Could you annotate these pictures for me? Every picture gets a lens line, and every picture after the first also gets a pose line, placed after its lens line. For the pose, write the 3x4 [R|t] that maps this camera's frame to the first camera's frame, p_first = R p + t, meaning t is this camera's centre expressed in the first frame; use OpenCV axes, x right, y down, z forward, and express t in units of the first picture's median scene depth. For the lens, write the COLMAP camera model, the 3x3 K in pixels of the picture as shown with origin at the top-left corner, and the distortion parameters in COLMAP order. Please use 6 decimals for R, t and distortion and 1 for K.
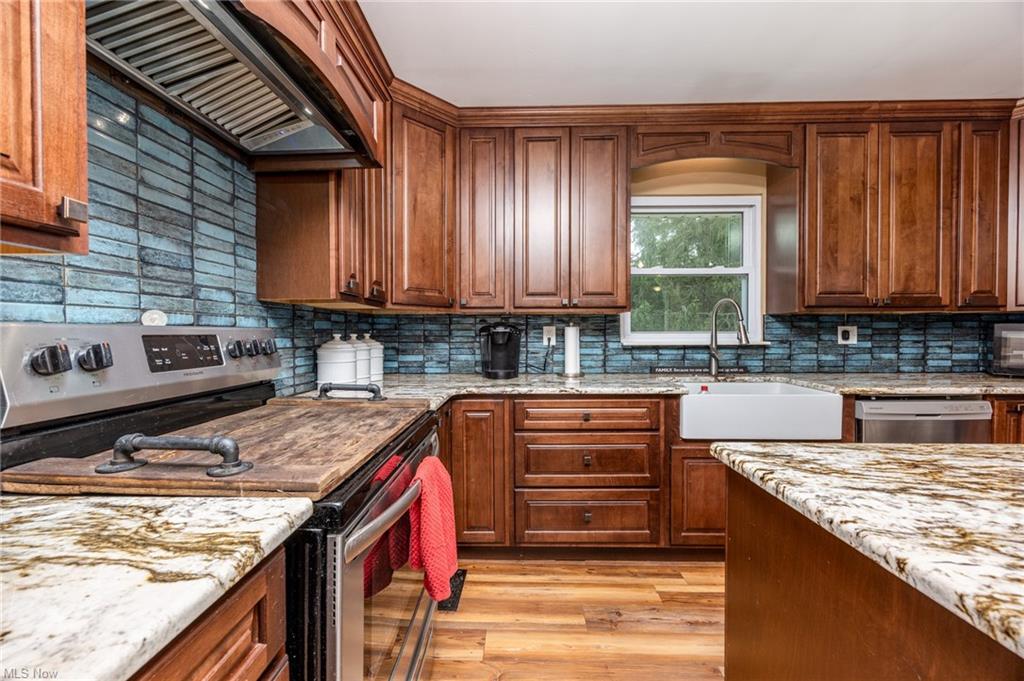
lens RADIAL K [[395.2, 0, 512.1], [0, 395.2, 339.1], [0, 0, 1]] dist [-0.001610, 0.000500]
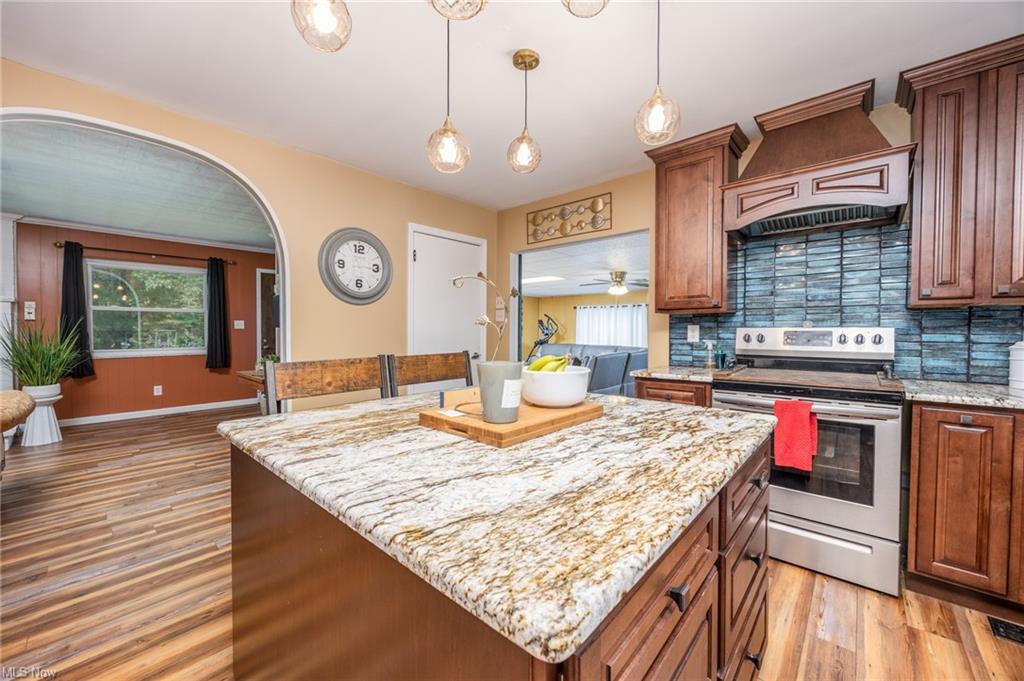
lens RADIAL K [[395.2, 0, 515.9], [0, 395.2, 339.3], [0, 0, 1]] dist [-0.001610, 0.000500]
pose [[-0.639093, 0.018873, -0.768898, 0.947029], [-0.011835, 0.999339, 0.034367, -0.010053], [0.769039, 0.031064, -0.638447, 0.538975]]
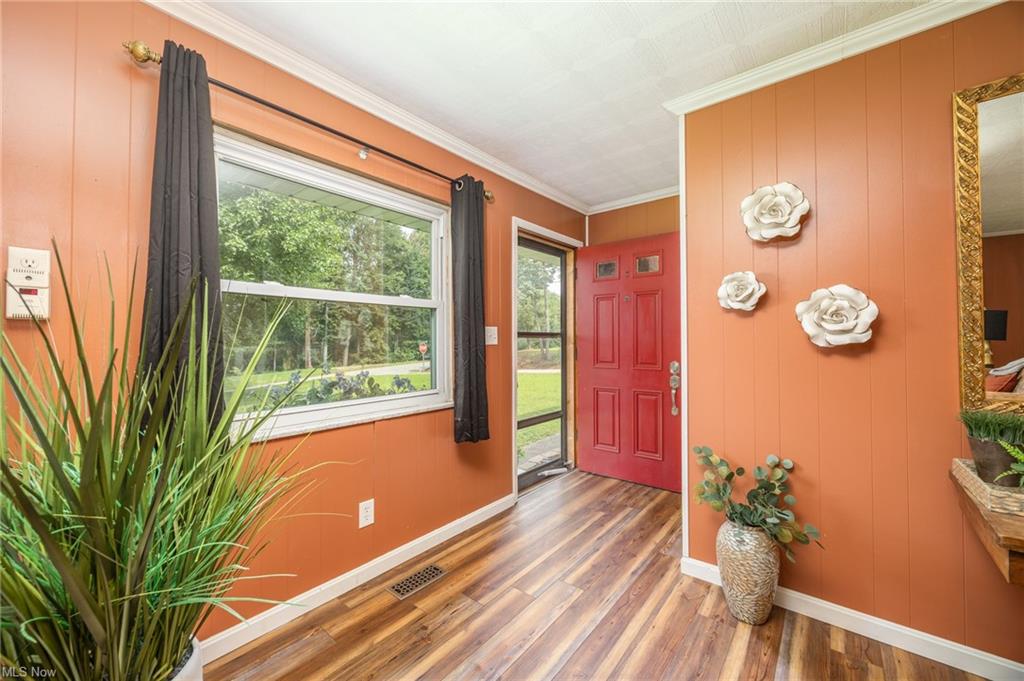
lens RADIAL K [[395.2, 0, 518.0], [0, 395.2, 337.3], [0, 0, 1]] dist [-0.001610, 0.000500]
pose [[-0.608761, -0.003041, -0.793348, 1.000610], [-0.000688, 0.999994, -0.003305, 0.014127], [0.793353, -0.001466, -0.608760, -1.841075]]
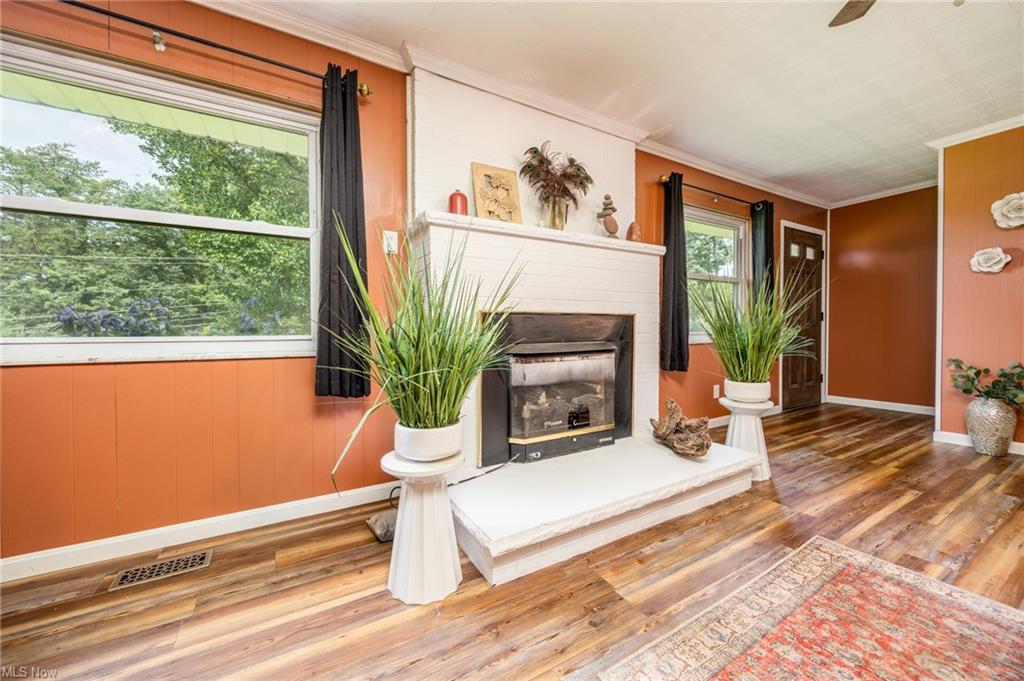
lens RADIAL K [[395.2, 0, 510.8], [0, 395.2, 336.9], [0, 0, 1]] dist [-0.001610, 0.000500]
pose [[-0.855235, 0.011132, -0.518121, 2.126180], [-0.000610, 0.999747, 0.022486, 0.142340], [0.518240, 0.019547, -0.855012, -1.669607]]
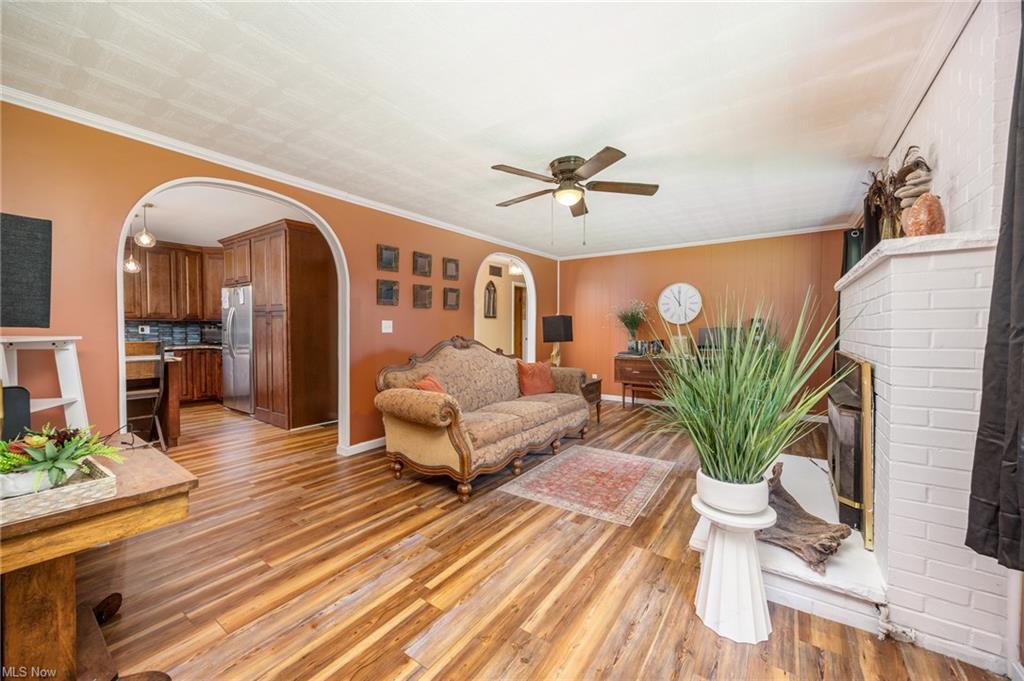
lens RADIAL K [[395.2, 0, 516.4], [0, 395.2, 339.0], [0, 0, 1]] dist [-0.001610, 0.000500]
pose [[0.556623, -0.023428, 0.830435, 0.154199], [0.012215, 0.999725, 0.020016, 0.028164], [-0.830675, -0.000998, 0.556756, -2.358900]]
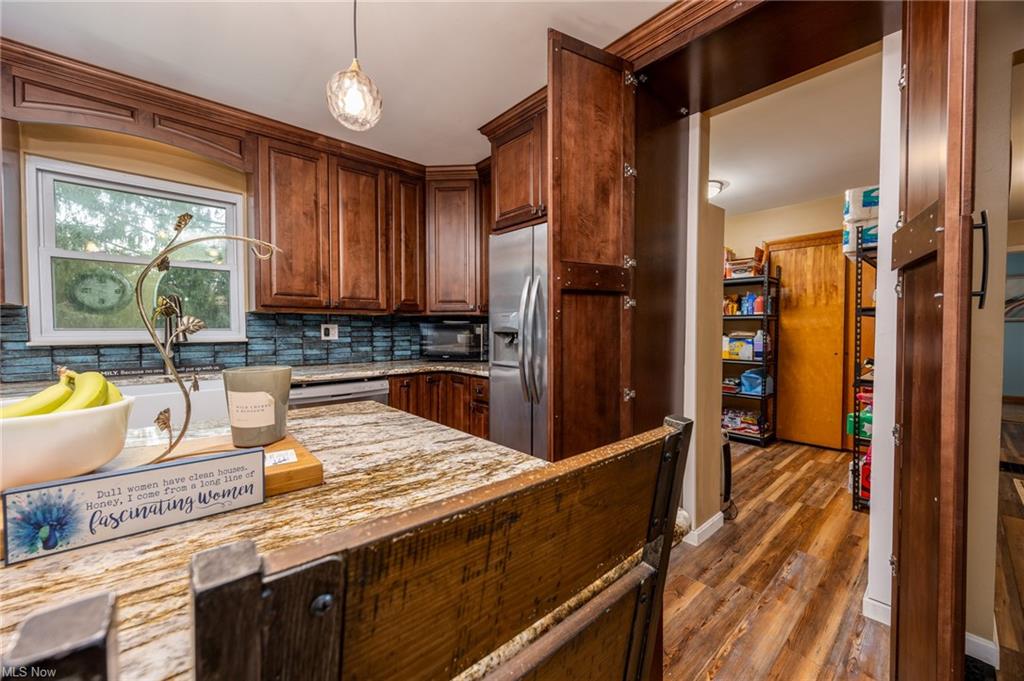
lens RADIAL K [[395.2, 0, 514.6], [0, 395.2, 337.9], [0, 0, 1]] dist [-0.001610, 0.000500]
pose [[0.734114, -0.012149, 0.678917, 0.511717], [0.011007, 0.999921, 0.005992, 0.007197], [-0.678937, 0.003074, 0.734190, -0.255766]]
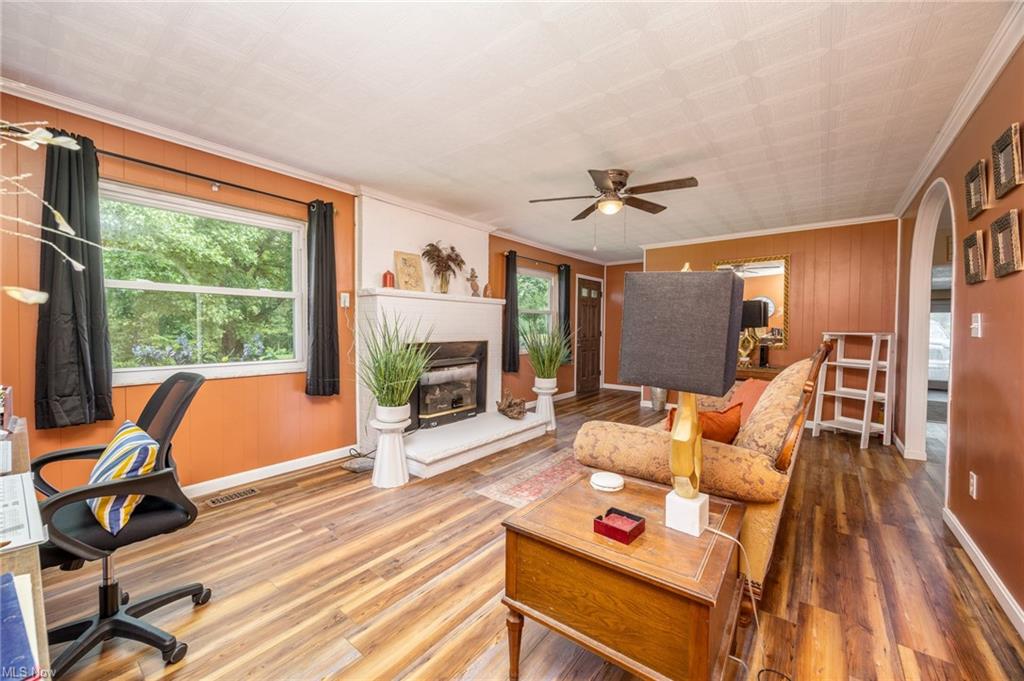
lens RADIAL K [[395.2, 0, 513.1], [0, 395.2, 339.0], [0, 0, 1]] dist [-0.001610, 0.000500]
pose [[-0.607006, 0.015684, -0.794542, 2.726497], [-0.017389, 0.999304, 0.033011, 0.022729], [0.794507, 0.033854, -0.606311, -1.159657]]
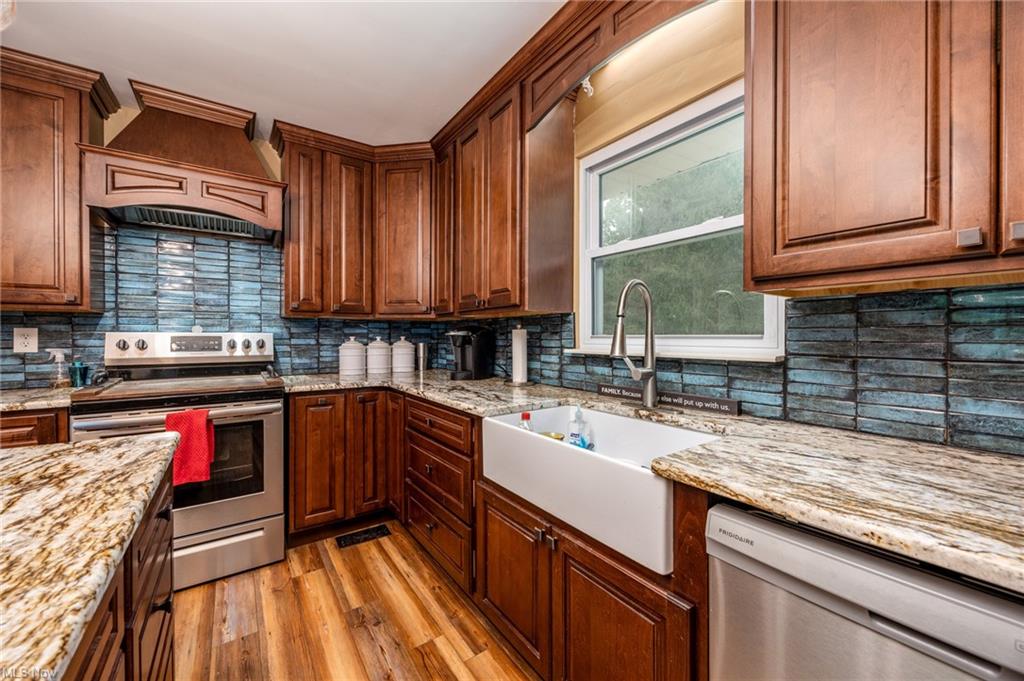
lens RADIAL K [[395.2, 0, 506.8], [0, 395.2, 338.7], [0, 0, 1]] dist [-0.001610, 0.000500]
pose [[0.594695, 0.008114, -0.803910, 0.929464], [-0.015337, 0.999882, -0.001254, -0.009795], [0.803805, 0.013075, 0.594749, 0.498658]]
